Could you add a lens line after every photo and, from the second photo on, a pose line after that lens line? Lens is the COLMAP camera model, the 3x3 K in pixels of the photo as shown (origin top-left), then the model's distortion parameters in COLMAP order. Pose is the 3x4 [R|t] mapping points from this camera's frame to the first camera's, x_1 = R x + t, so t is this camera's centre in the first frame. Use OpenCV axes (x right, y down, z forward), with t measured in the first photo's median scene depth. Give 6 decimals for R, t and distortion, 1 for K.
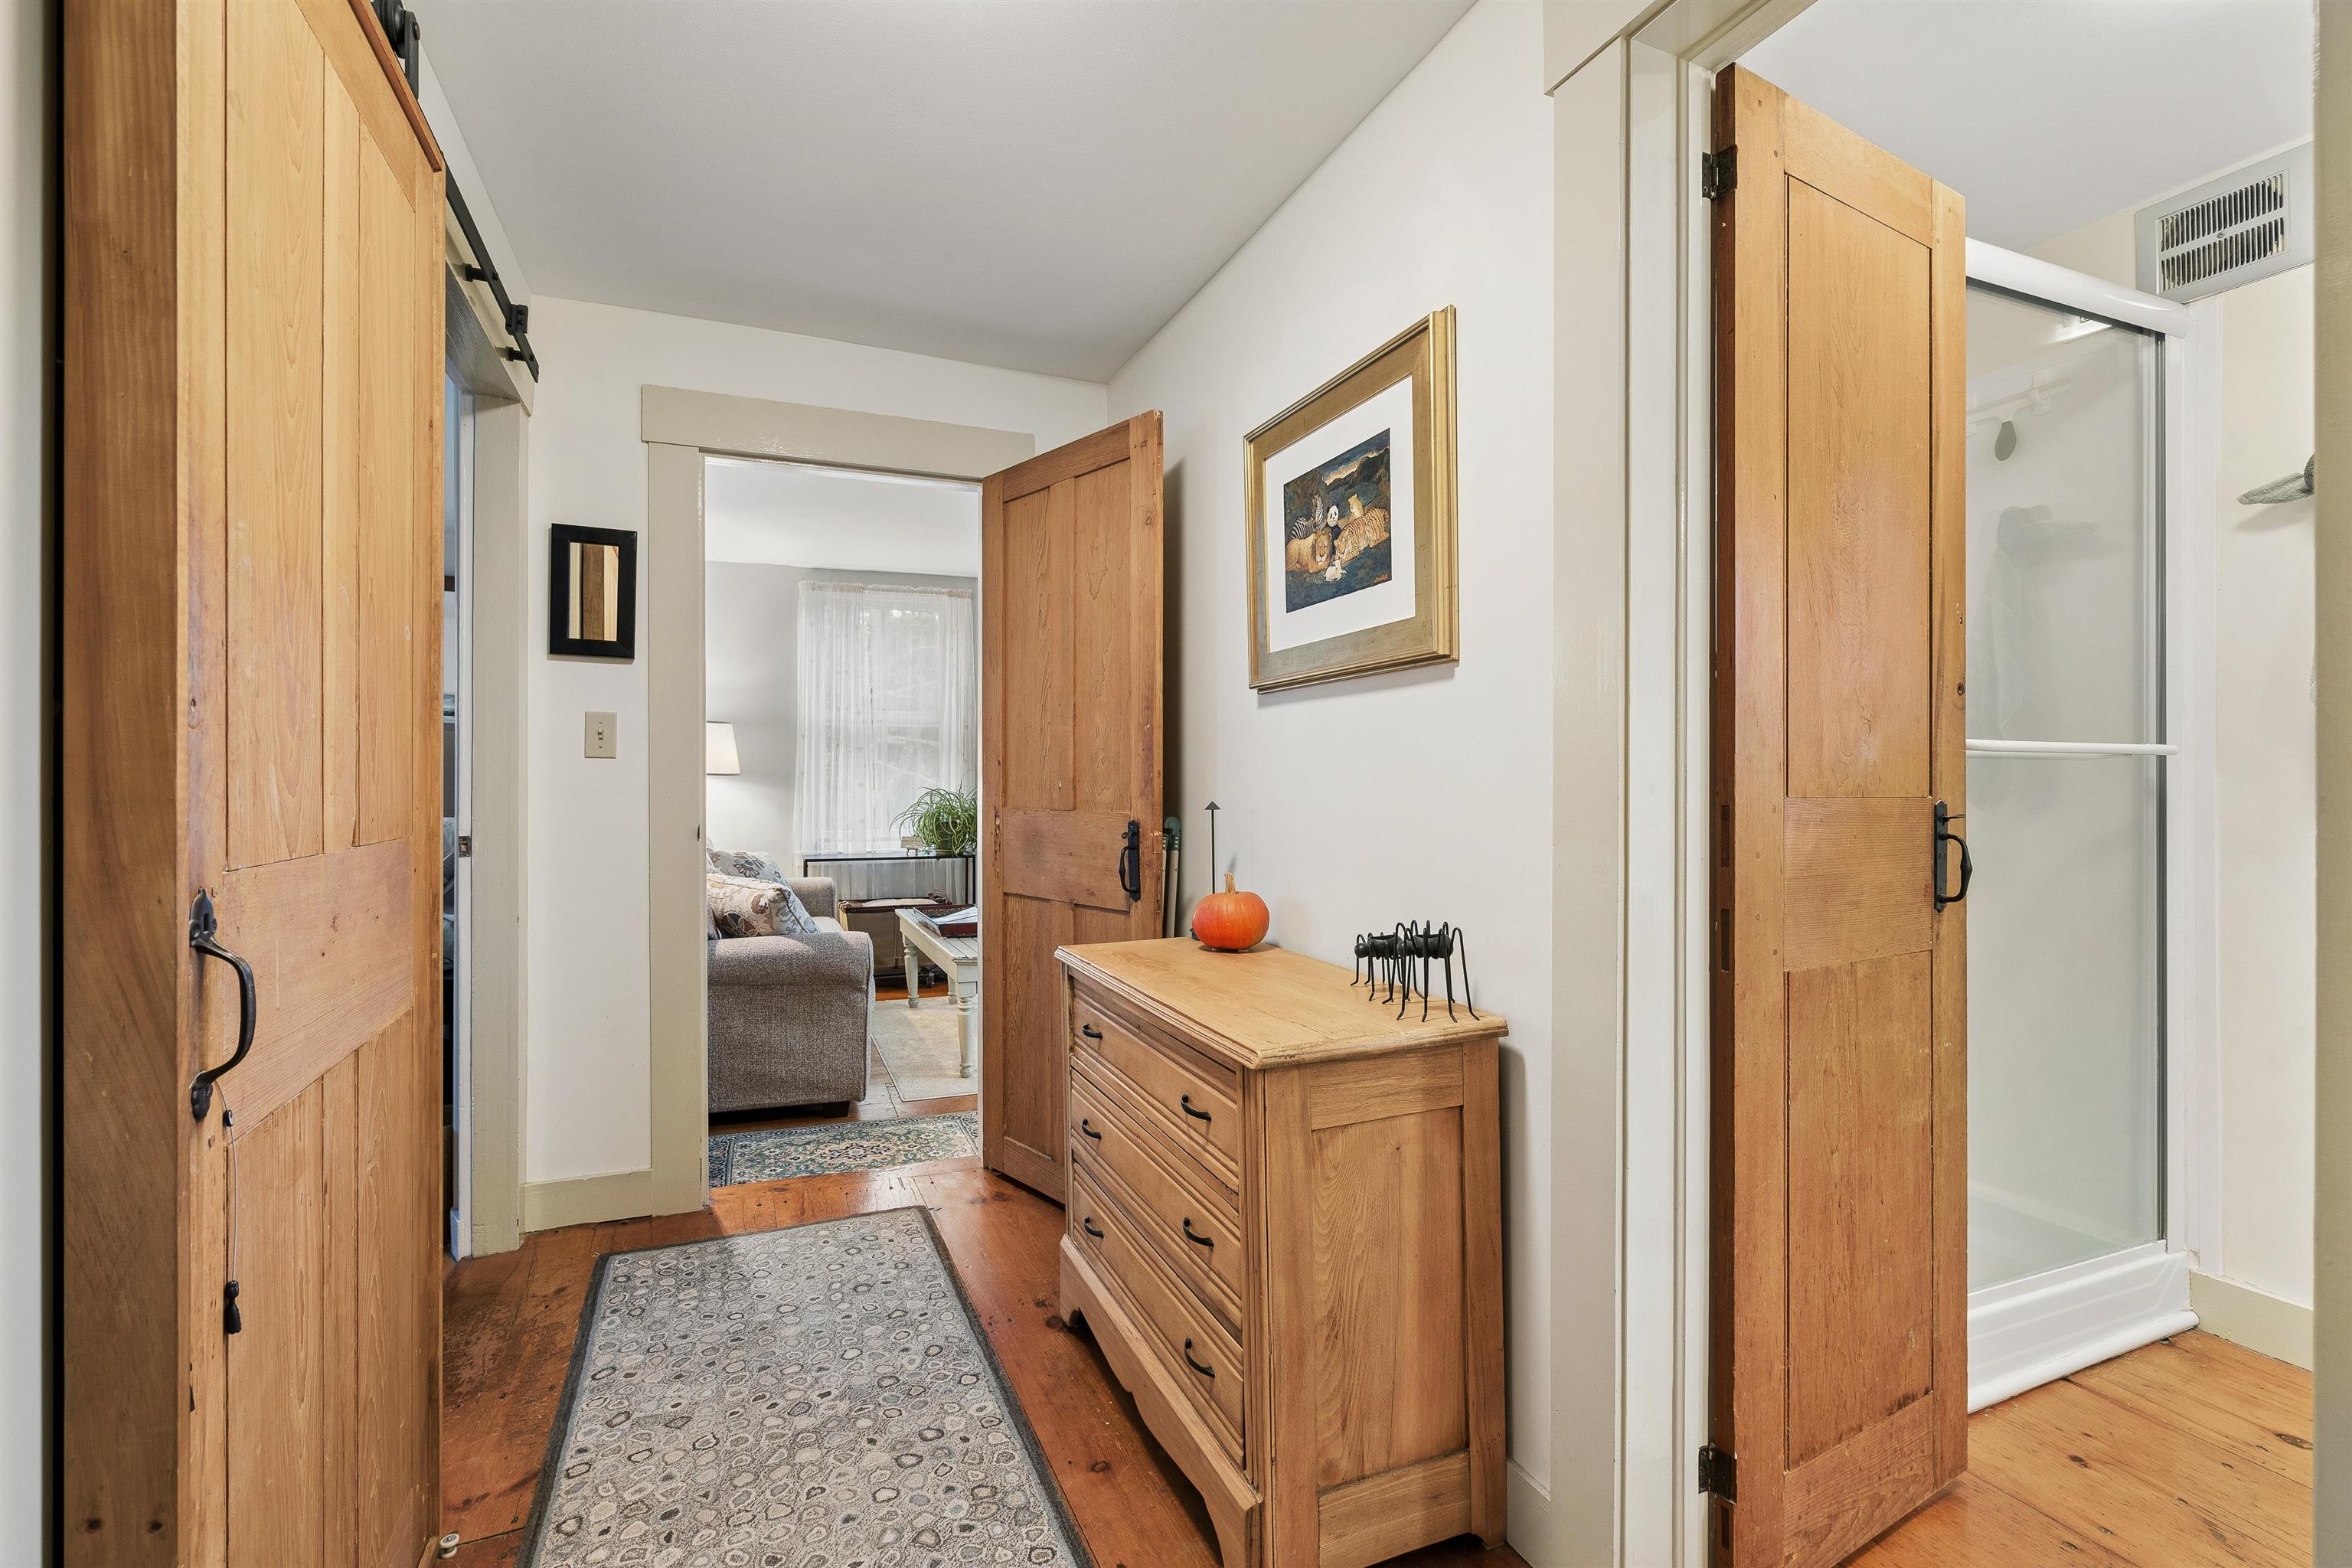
lens RADIAL K [[1042.9, 0, 1166.2], [0, 1042.9, 774.7], [0, 0, 1]] dist [-0.001519, 0.000153]
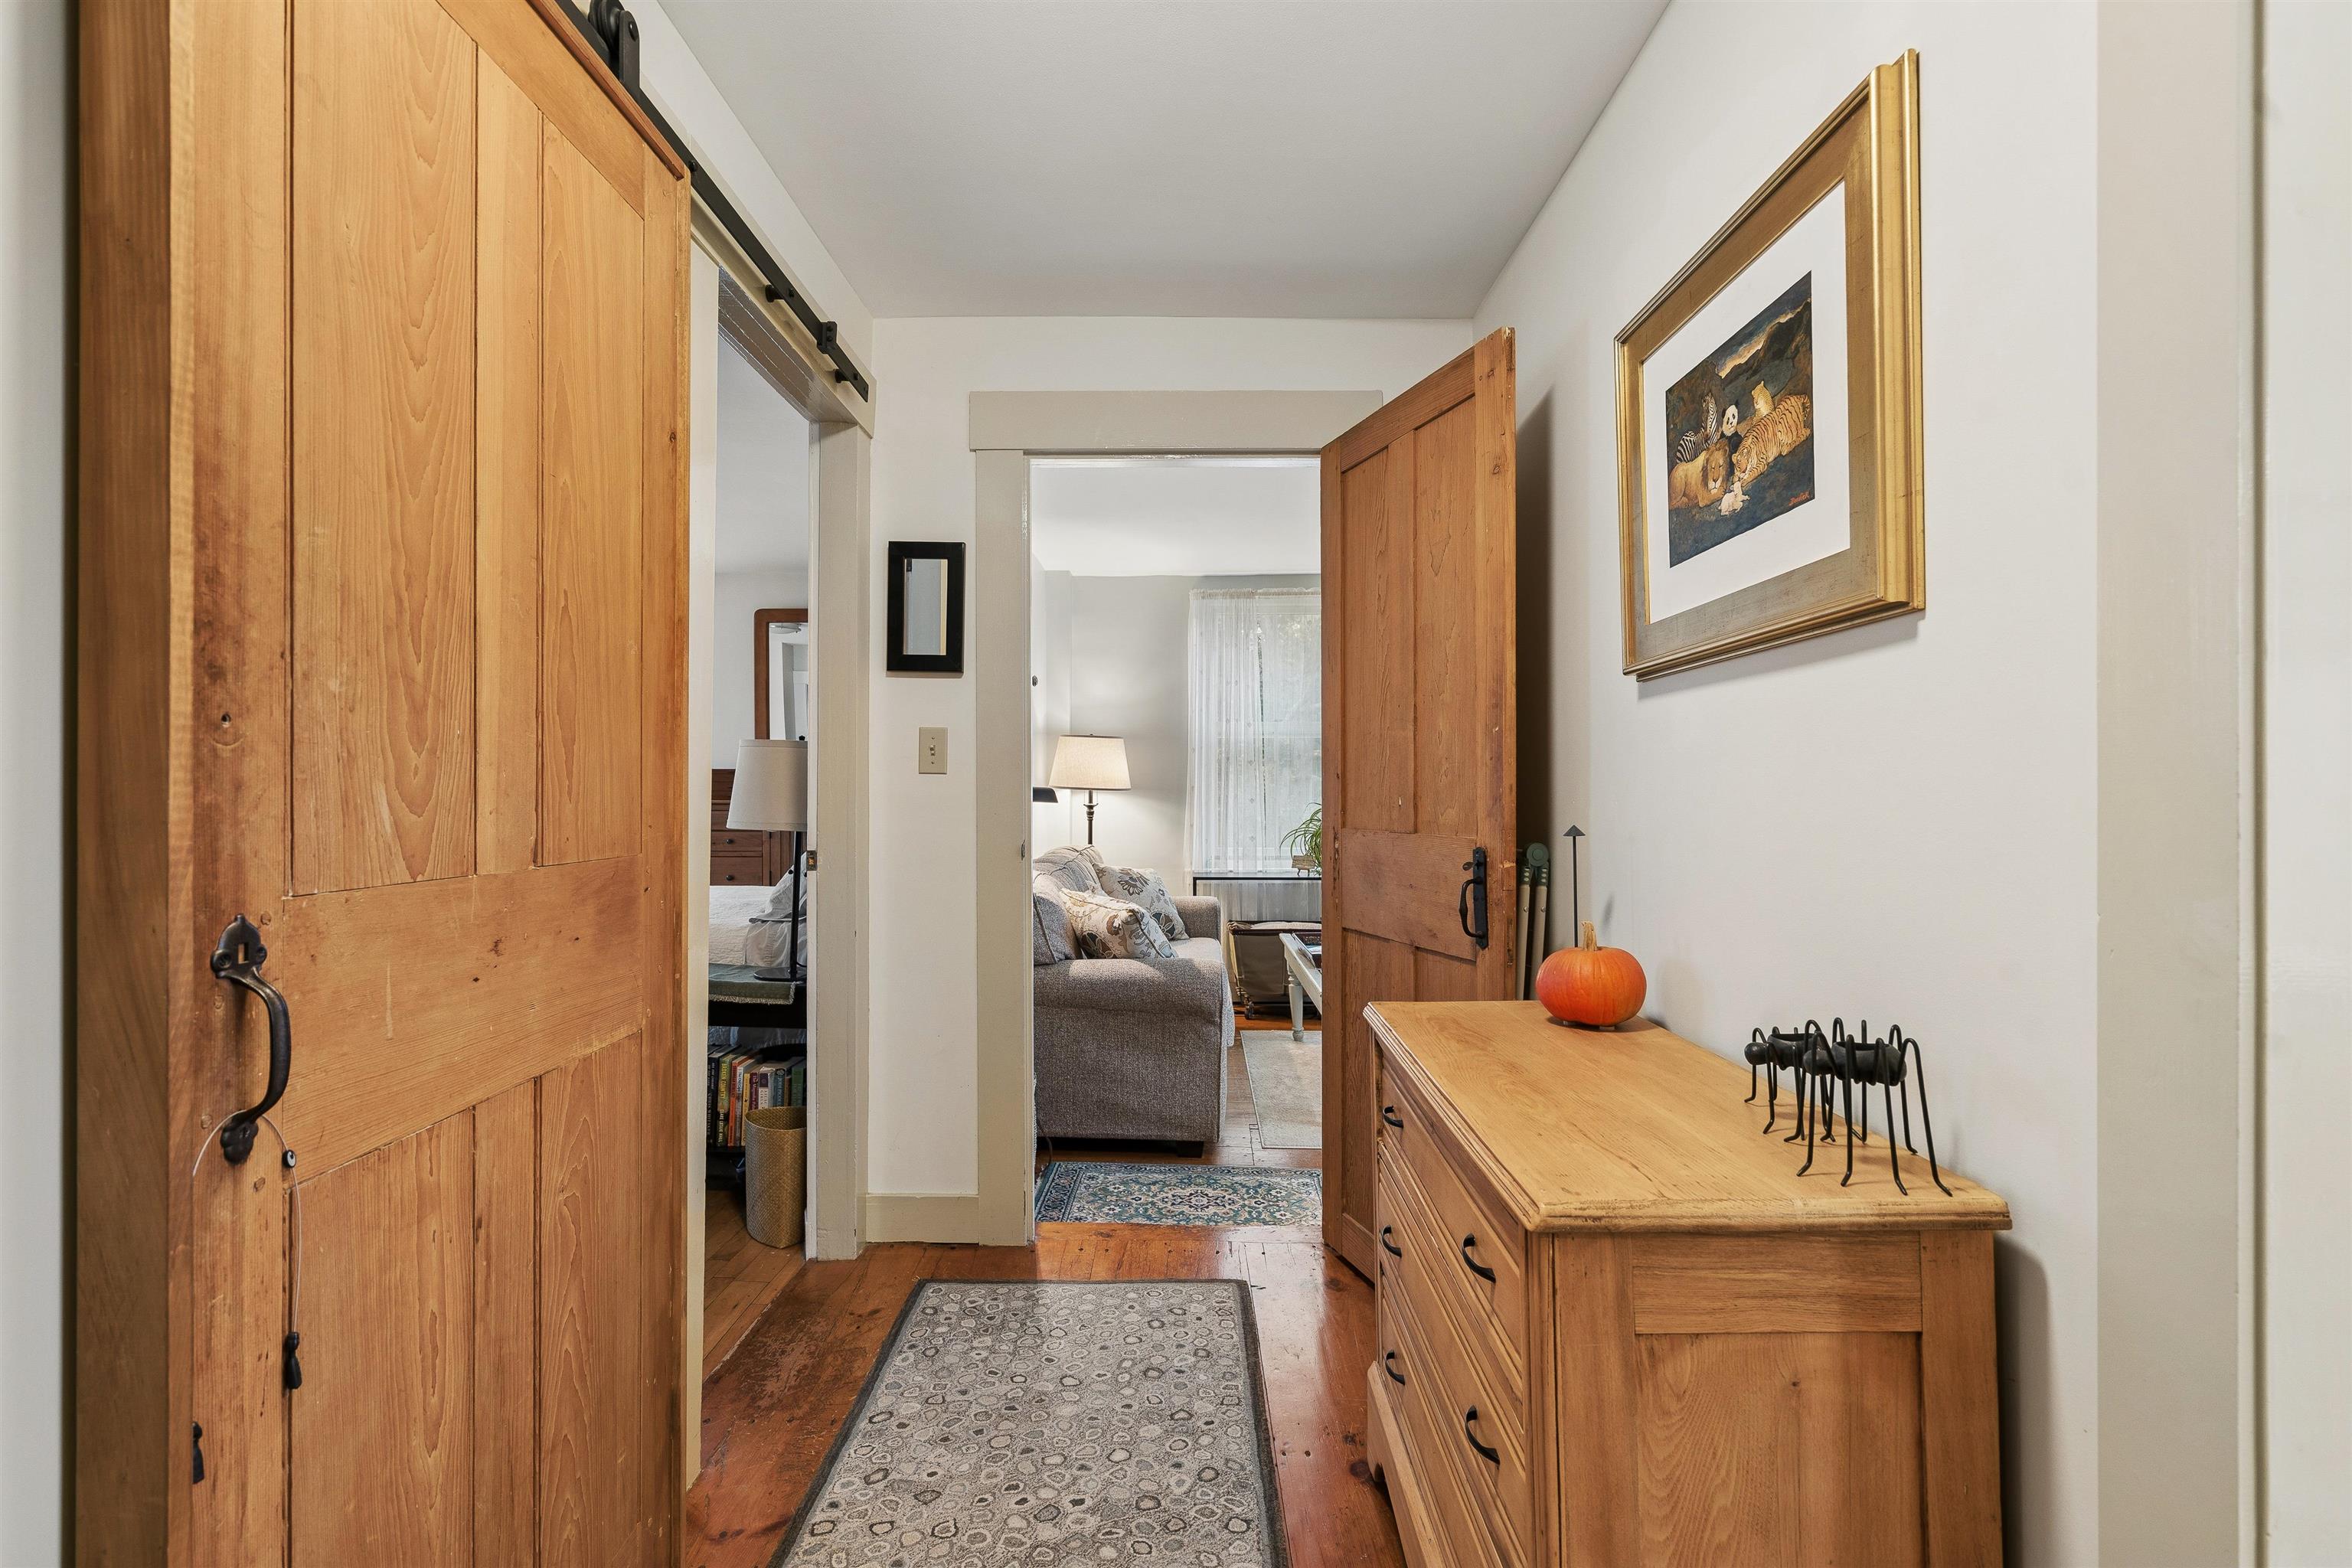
lens RADIAL K [[1088.0, 0, 1176.0], [0, 1088.0, 784.0], [0, 0, 1]] dist [0.000913, 0.001407]
pose [[0.920567, -0.003519, -0.390569, 0.100531], [0.001749, 0.999987, -0.004886, -0.001356], [0.390581, 0.003814, 0.920561, 0.181295]]
